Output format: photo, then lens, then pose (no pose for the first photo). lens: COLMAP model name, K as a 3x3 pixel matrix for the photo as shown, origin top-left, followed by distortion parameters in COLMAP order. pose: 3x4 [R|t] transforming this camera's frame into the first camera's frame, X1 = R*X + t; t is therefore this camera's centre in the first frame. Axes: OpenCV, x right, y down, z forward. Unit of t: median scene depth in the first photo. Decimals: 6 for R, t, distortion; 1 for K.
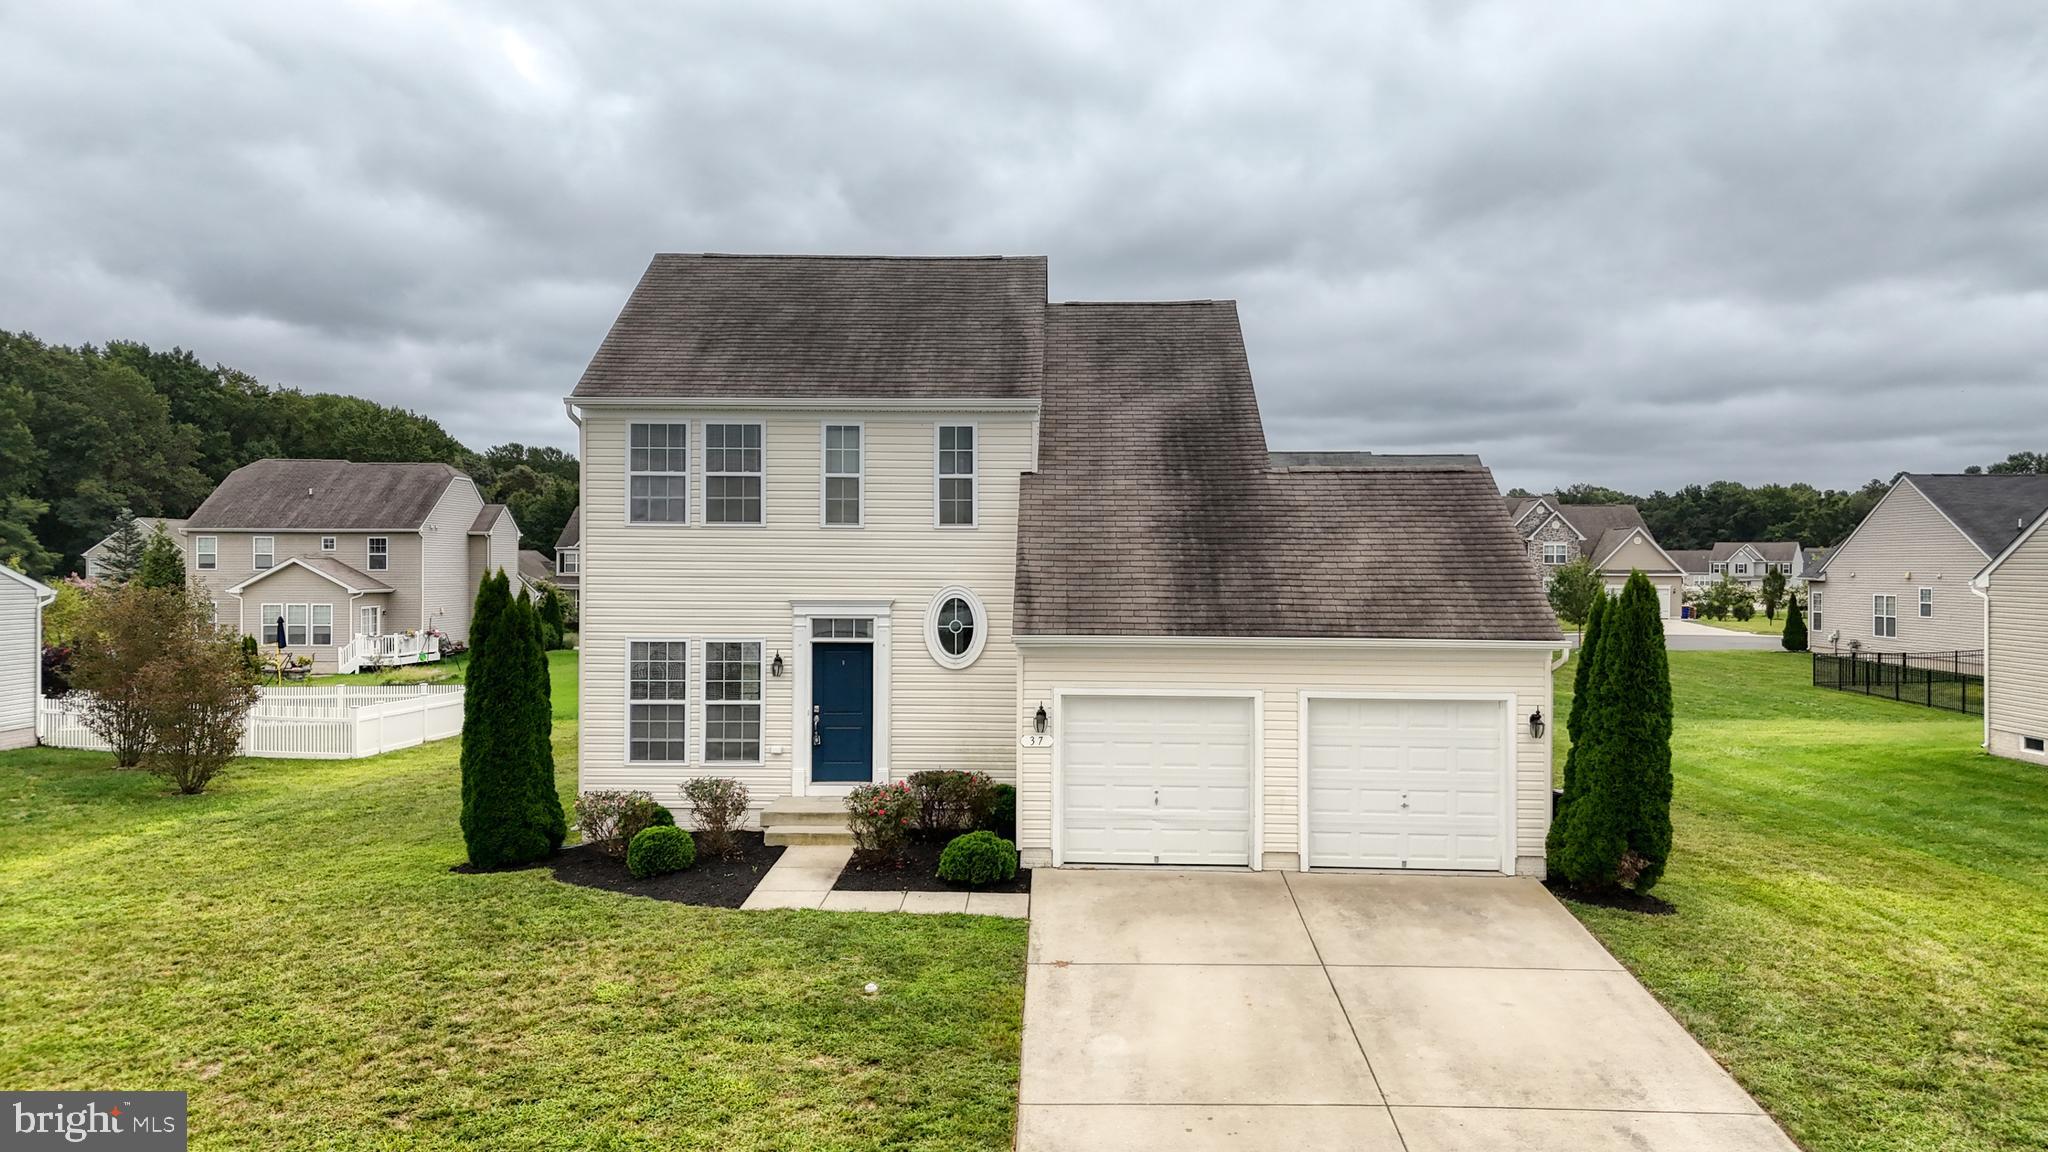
lens RADIAL K [[1517.7, 0, 1024.0], [0, 1517.7, 576.0], [0, 0, 1]] dist [0.028899, -0.001210]
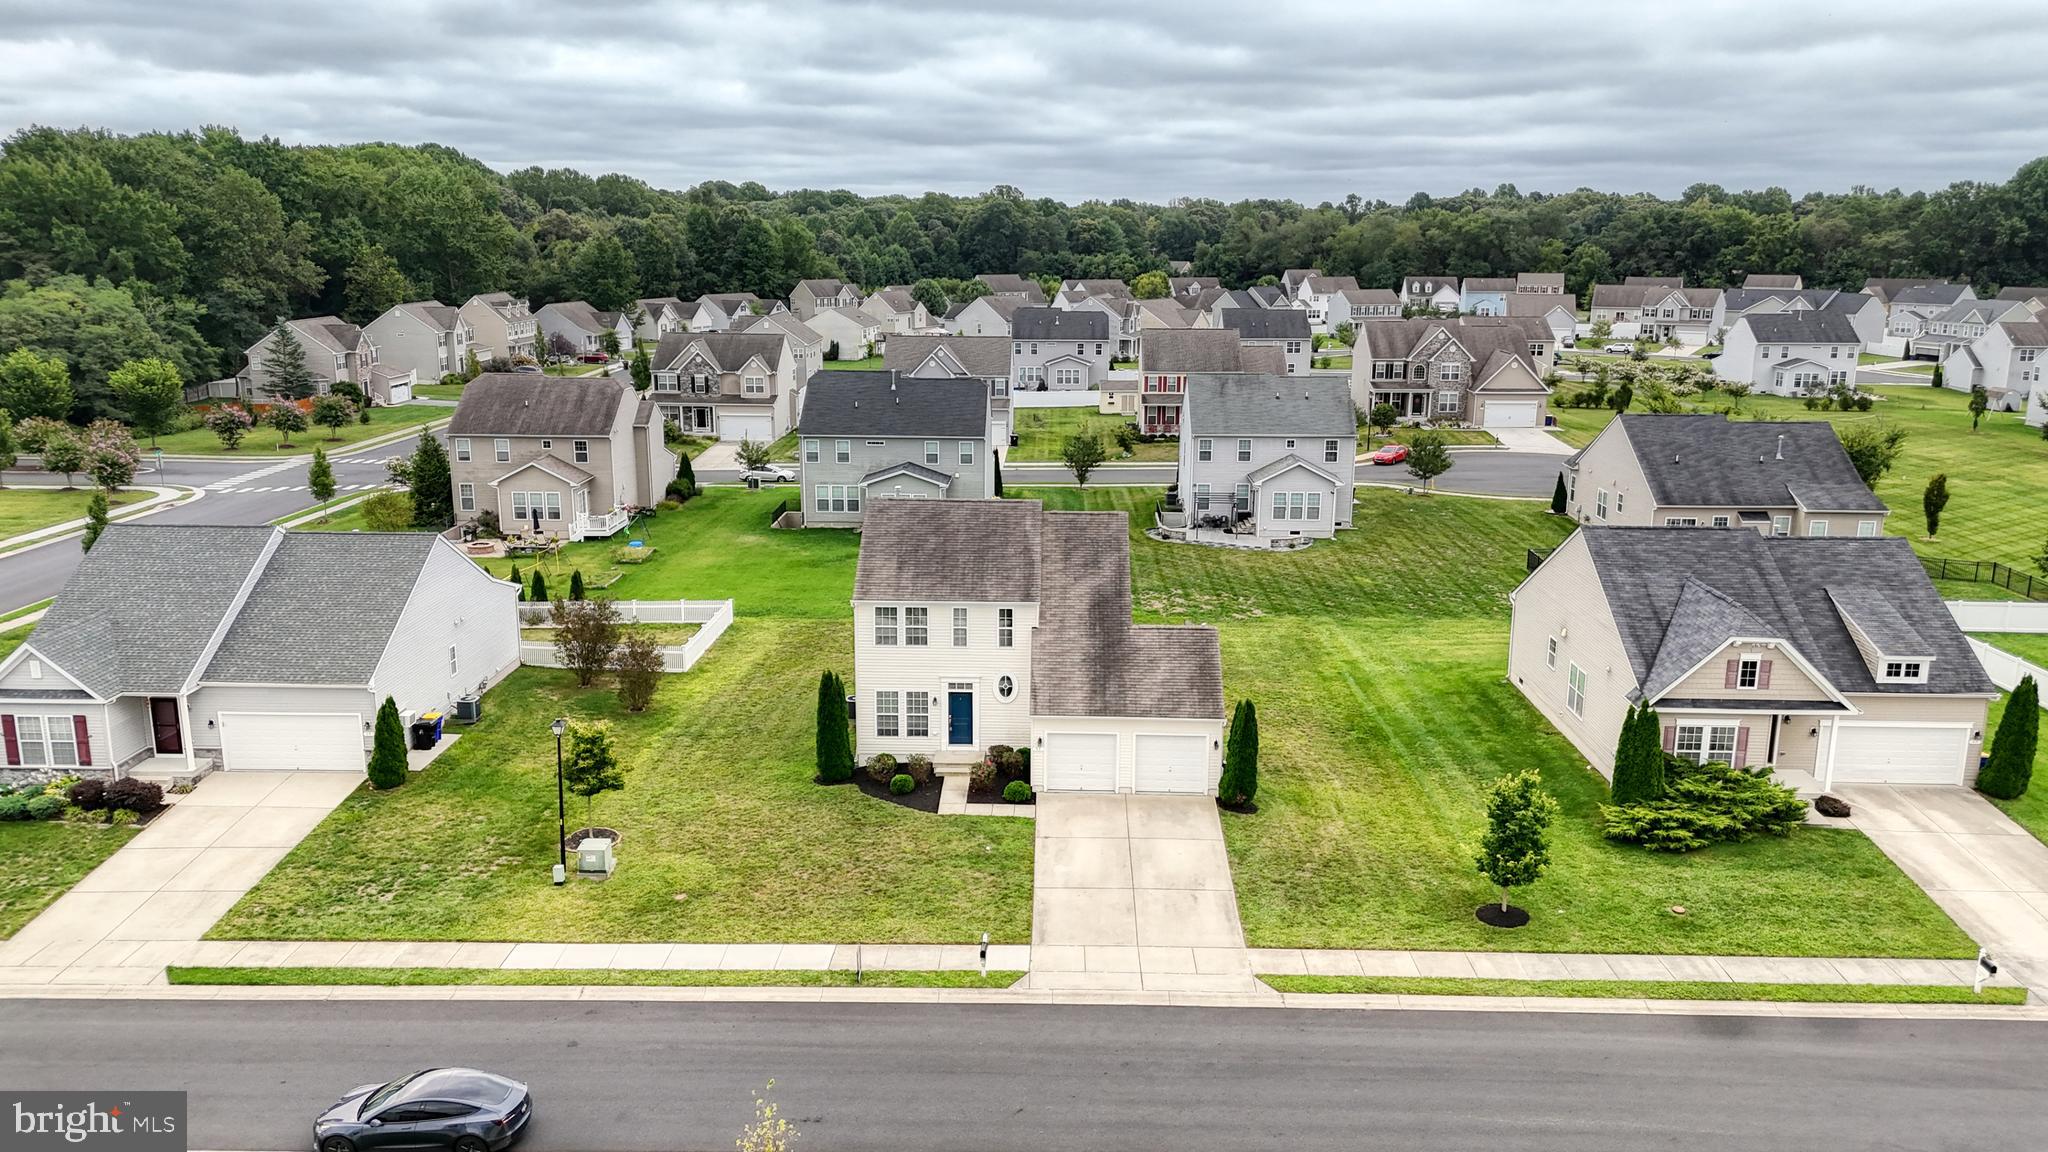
lens RADIAL K [[1517.7, 0, 1024.0], [0, 1517.7, 576.0], [0, 0, 1]] dist [0.028899, -0.001210]
pose [[0.999995, 0.000629, 0.003020, -0.022670], [-0.001273, 0.975839, 0.218485, -0.693834], [-0.002809, -0.218488, 0.975836, -1.411551]]
